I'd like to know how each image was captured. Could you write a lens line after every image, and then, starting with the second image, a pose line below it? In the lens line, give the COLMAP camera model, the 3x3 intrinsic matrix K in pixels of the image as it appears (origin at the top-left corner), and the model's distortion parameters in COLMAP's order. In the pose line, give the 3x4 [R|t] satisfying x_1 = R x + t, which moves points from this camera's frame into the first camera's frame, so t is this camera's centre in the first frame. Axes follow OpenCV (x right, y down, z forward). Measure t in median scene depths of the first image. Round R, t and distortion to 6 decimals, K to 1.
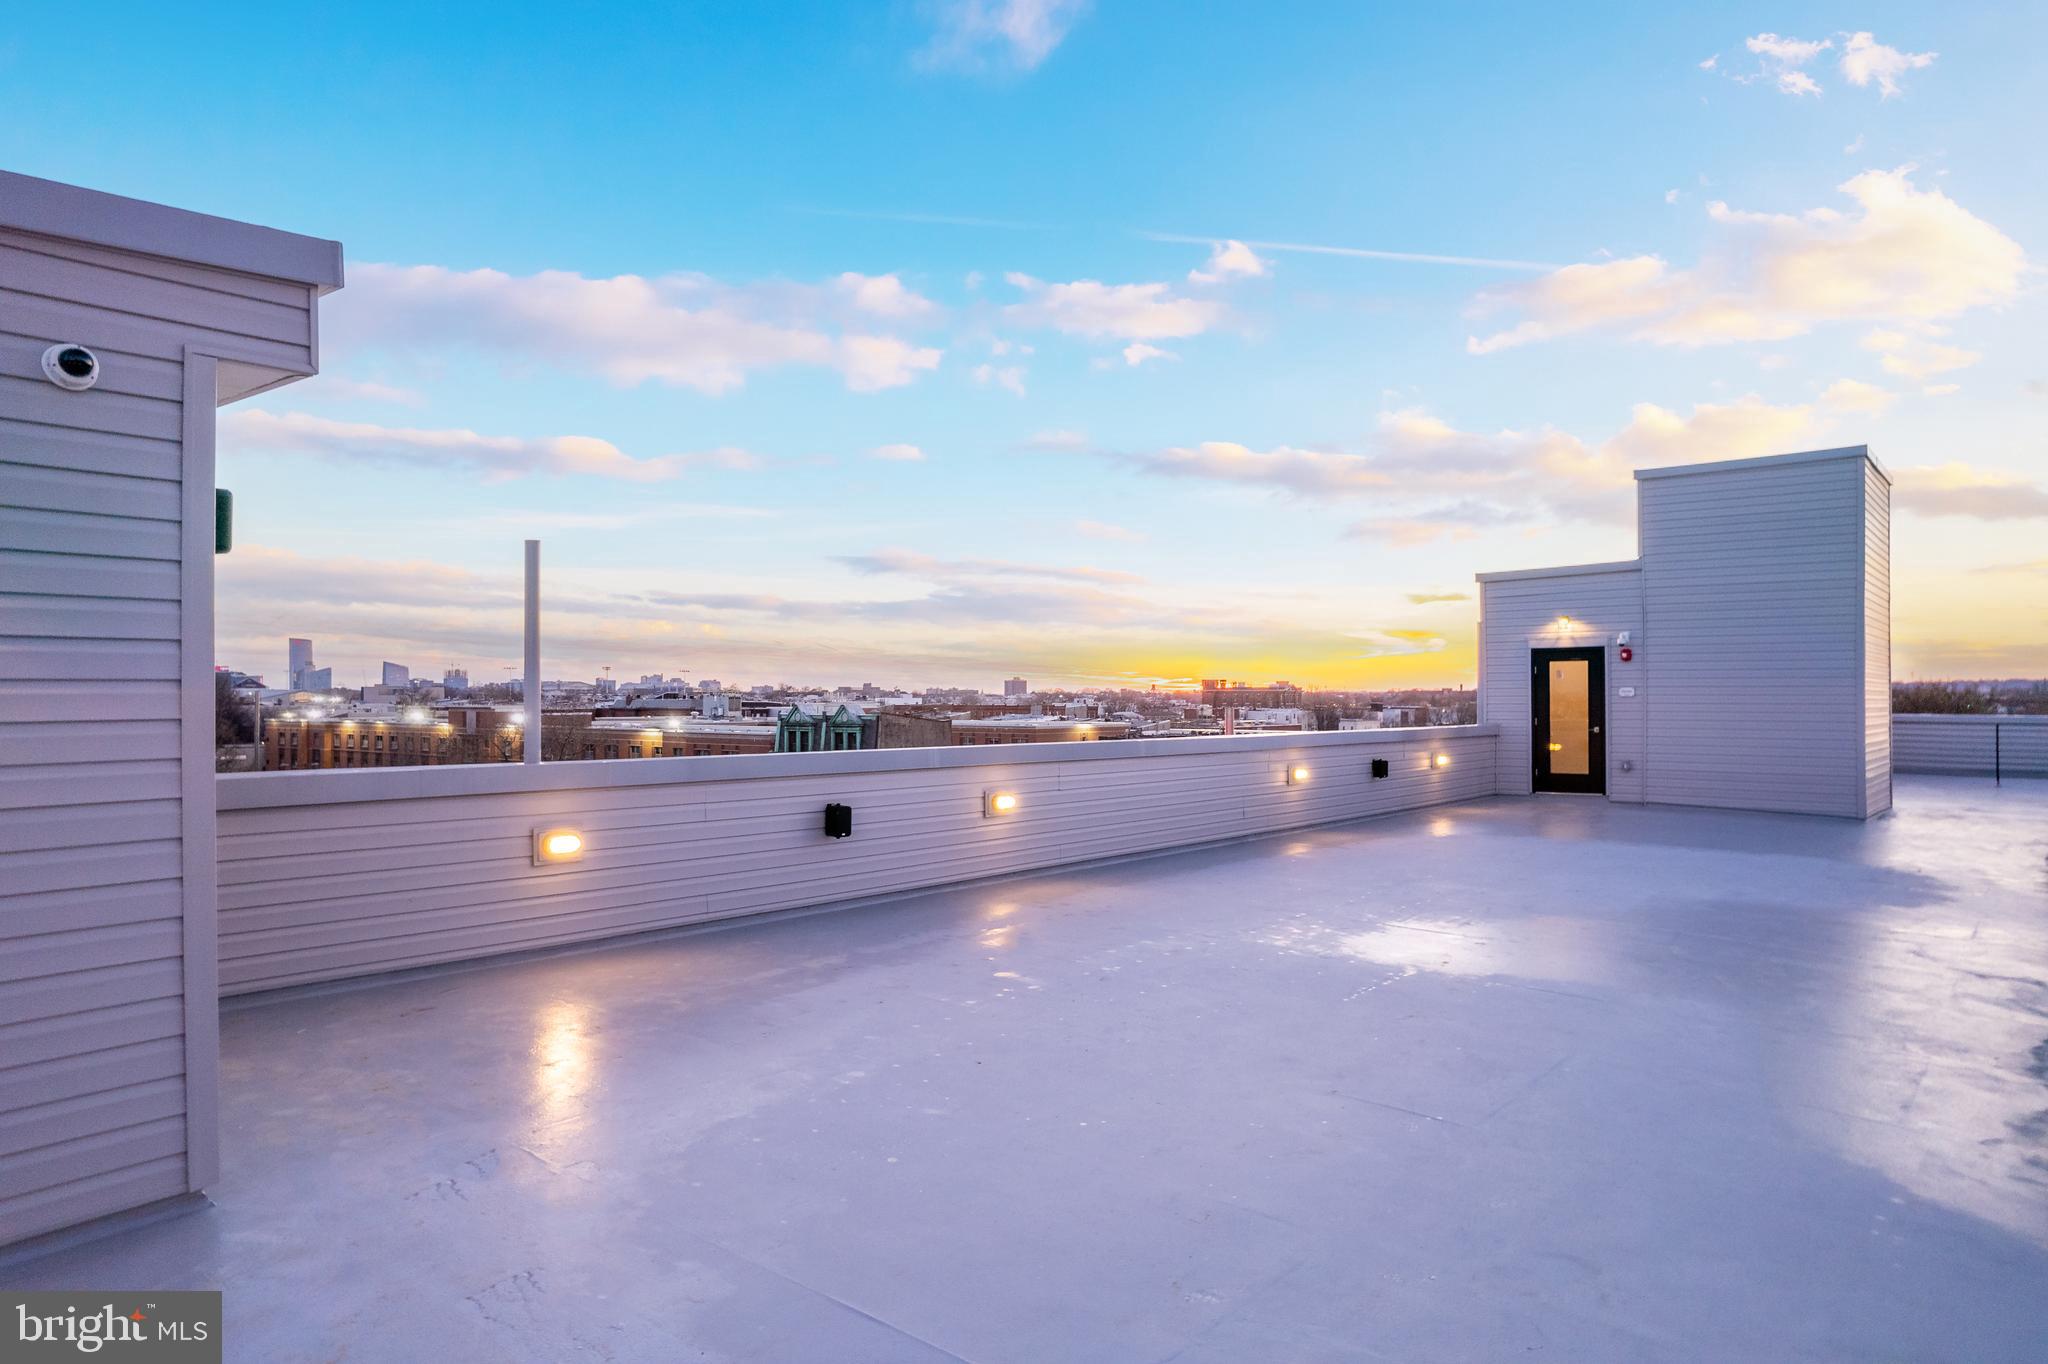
lens RADIAL K [[1314.0, 0, 1027.4], [0, 1314.0, 687.3], [0, 0, 1]] dist [-0.071769, 0.078399]
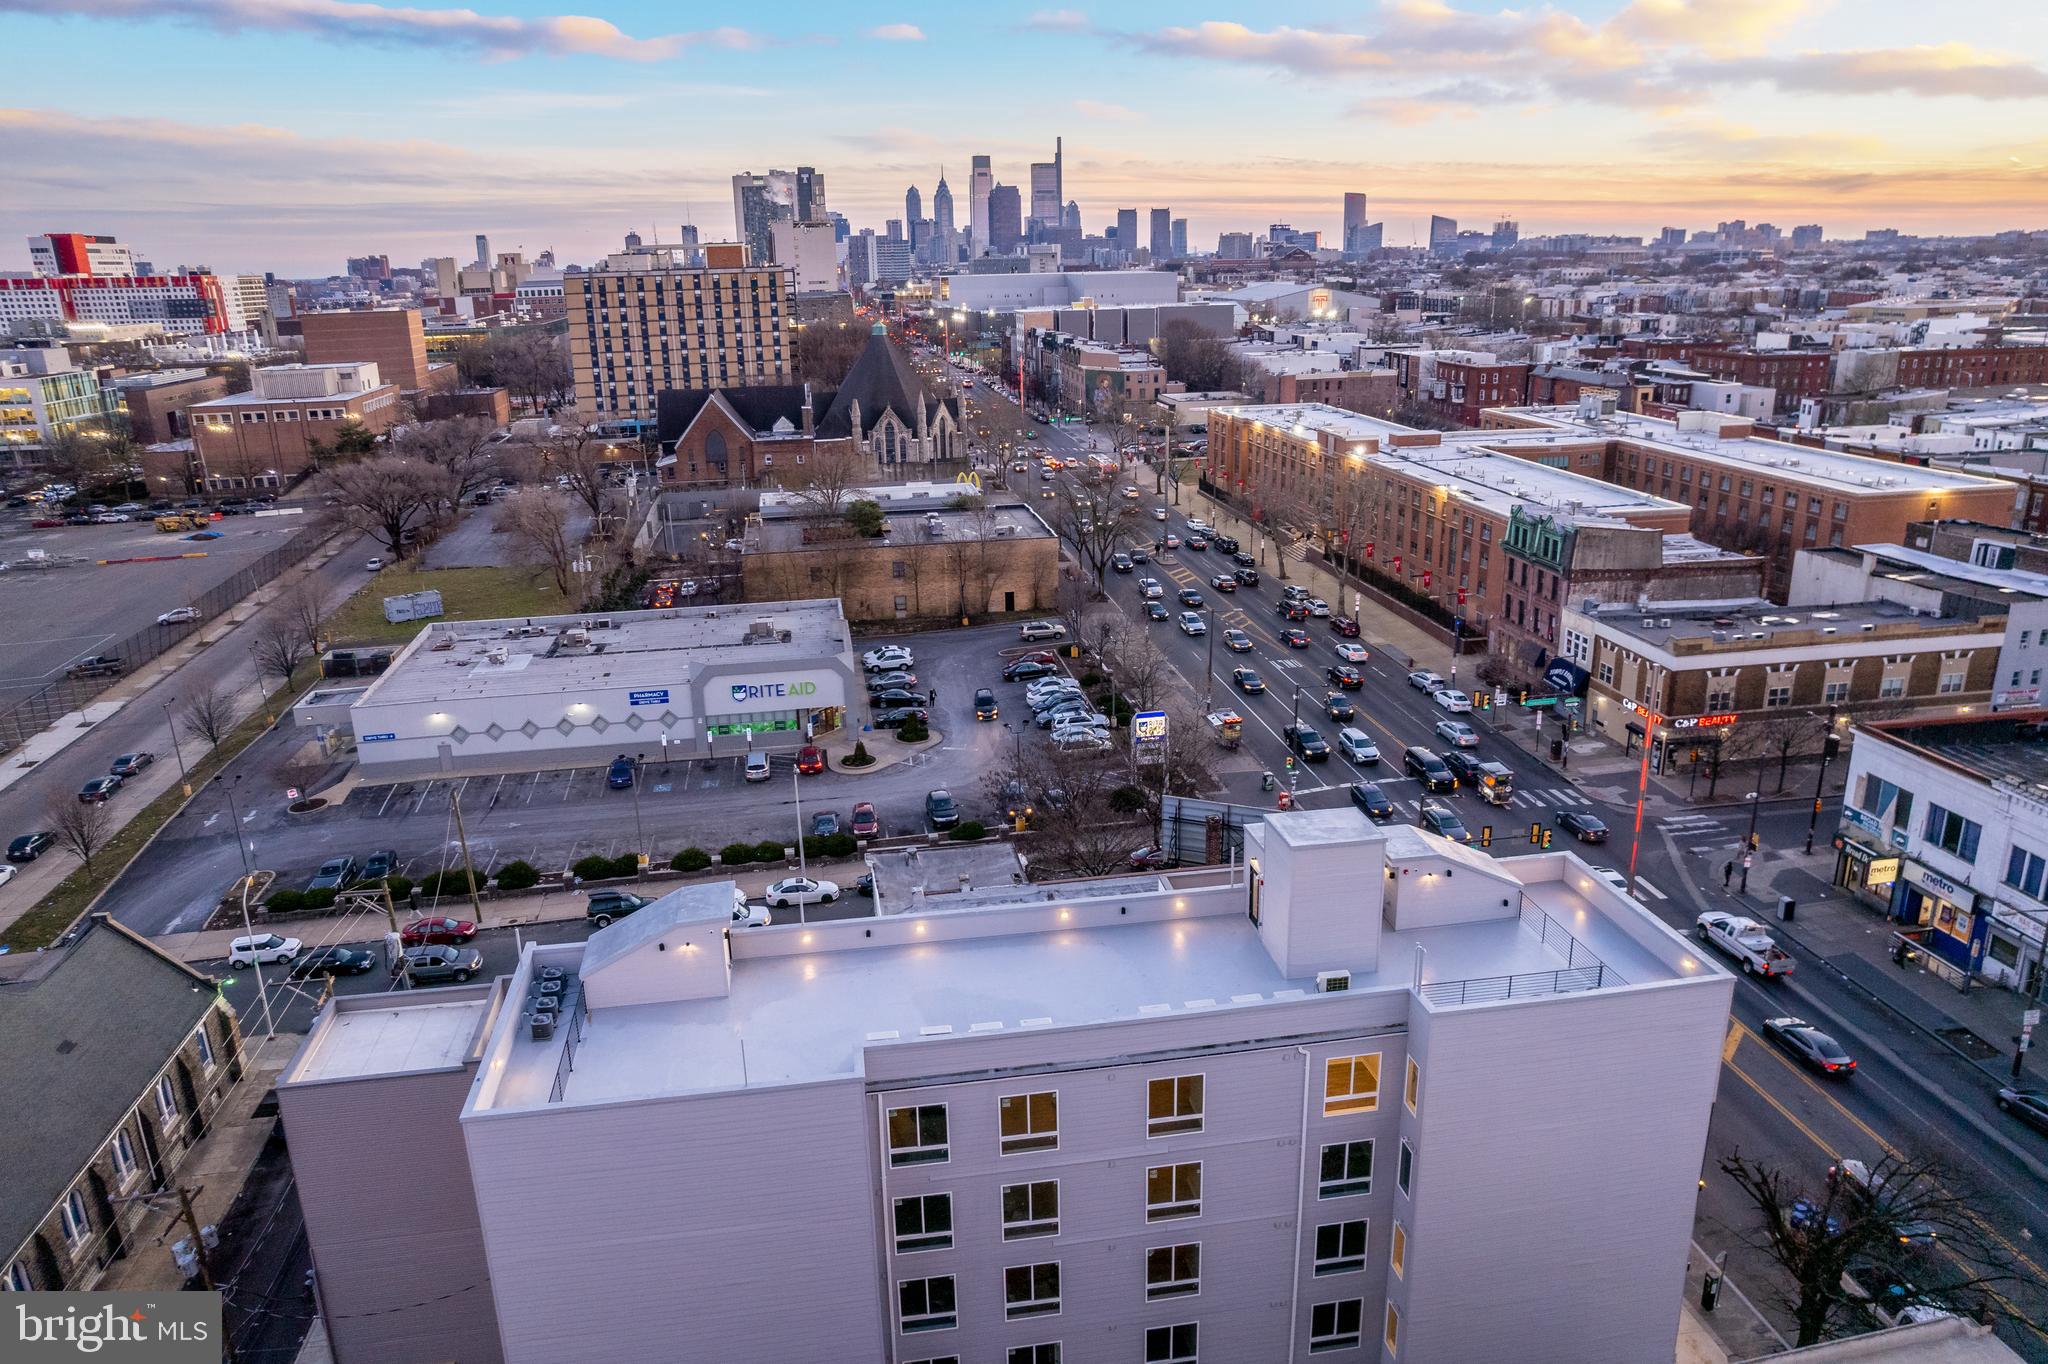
lens RADIAL K [[1371.7, 0, 1006.5], [0, 1371.7, 720.4], [0, 0, 1]] dist [-0.054506, 0.049434]
pose [[0.733301, 0.196232, -0.650971, 0.224847], [0.032165, 0.946360, 0.321509, -0.150504], [0.679143, -0.256701, 0.687655, -0.130472]]
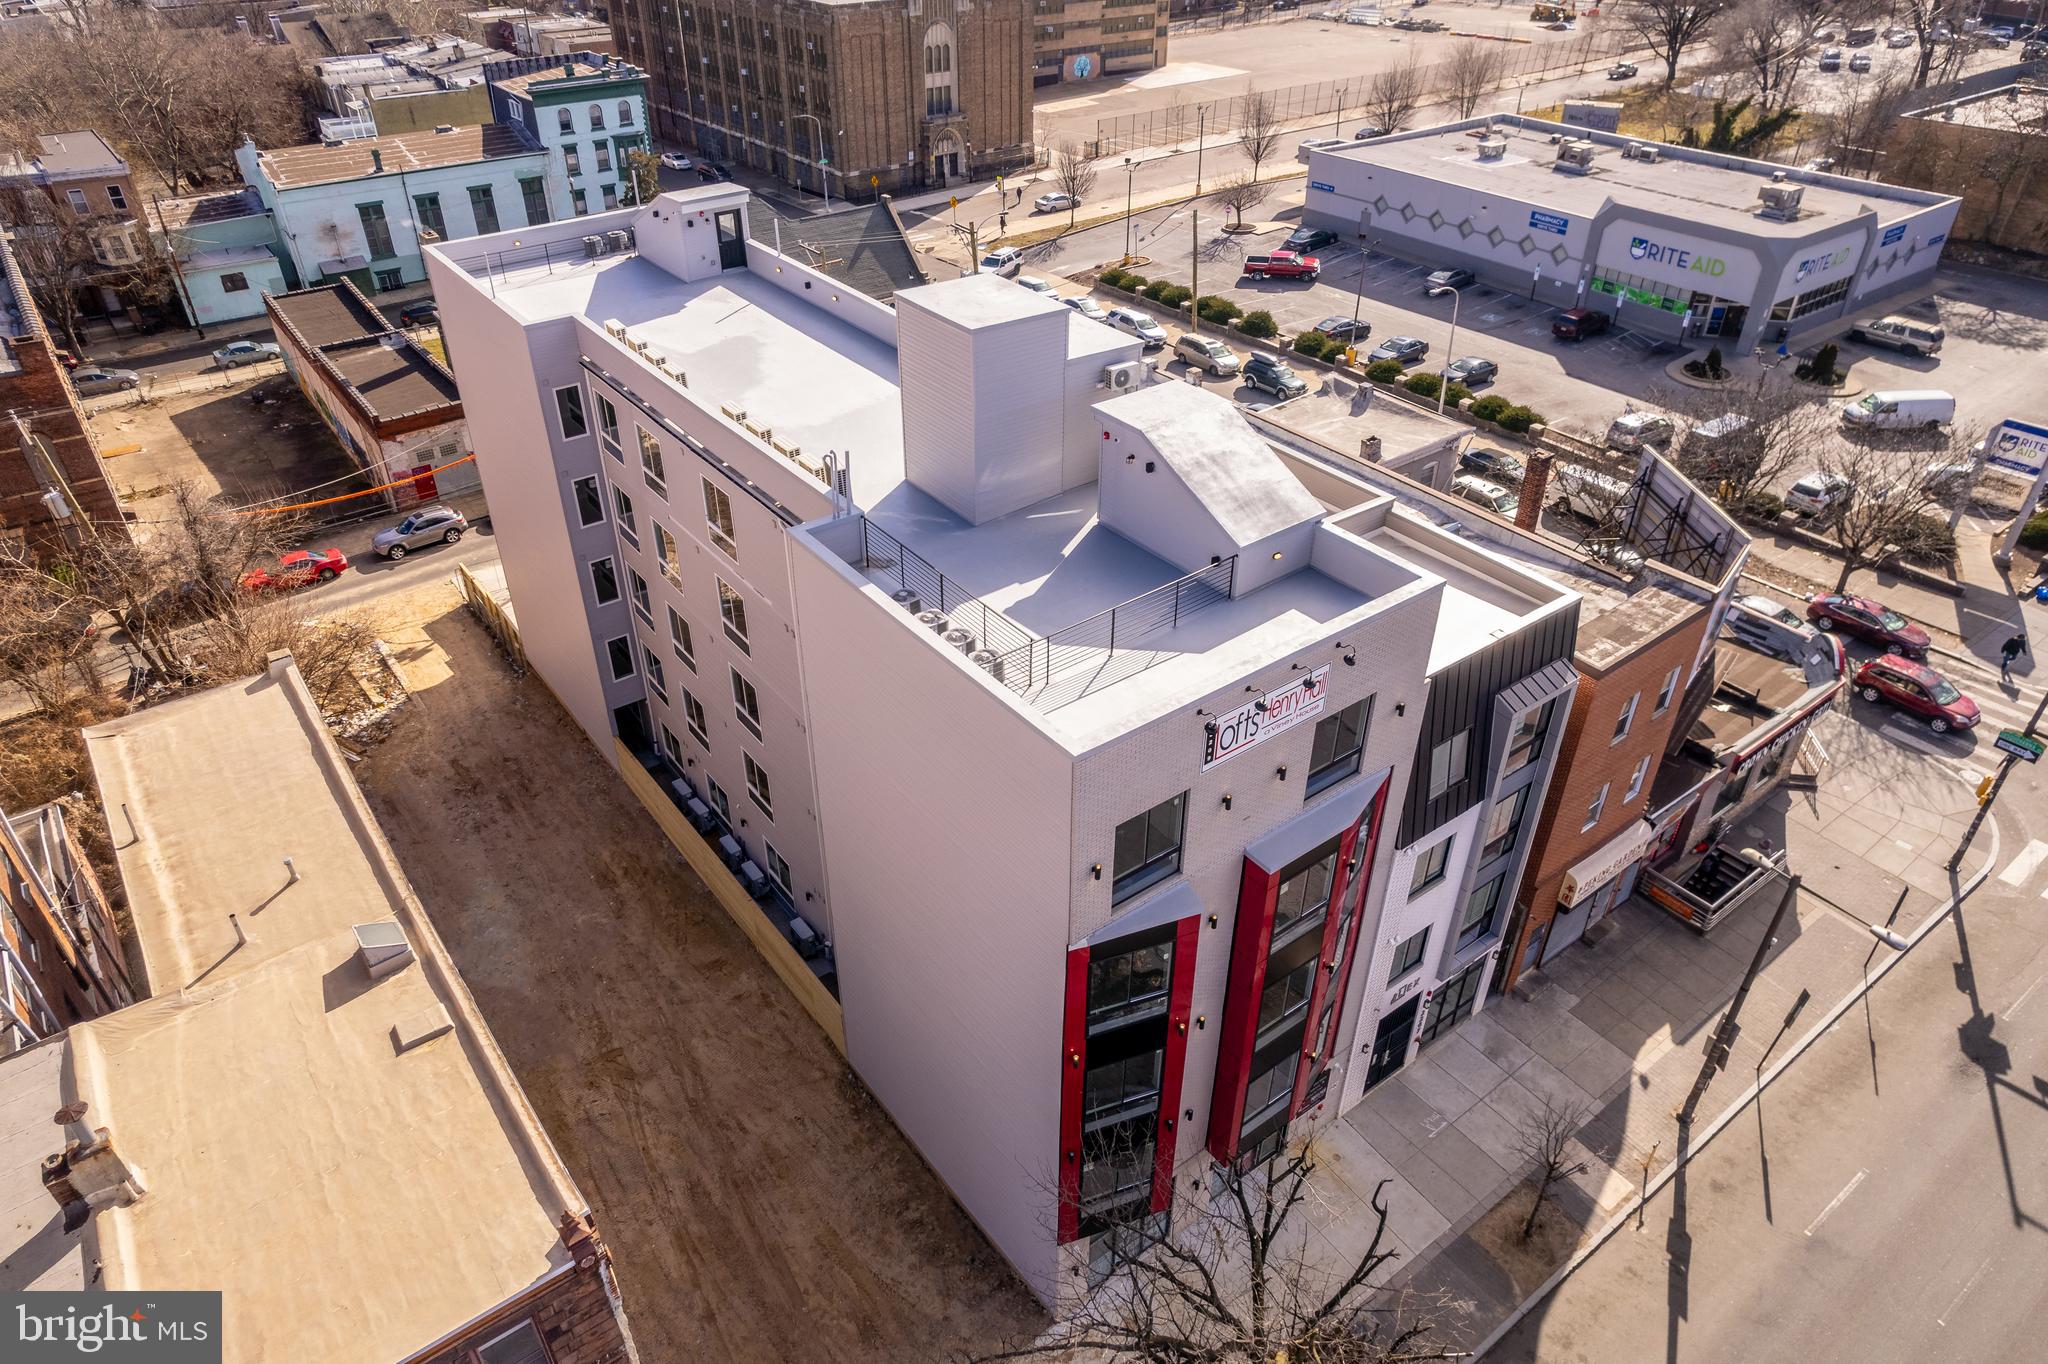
lens RADIAL K [[1314.0, 0, 1020.4], [0, 1314.0, 695.8], [0, 0, 1]] dist [-0.071769, 0.078399]
pose [[-0.256427, 0.550380, -0.794561, 0.295279], [0.007013, 0.823085, 0.567875, -0.093681], [0.966538, 0.140046, -0.214921, 0.204376]]
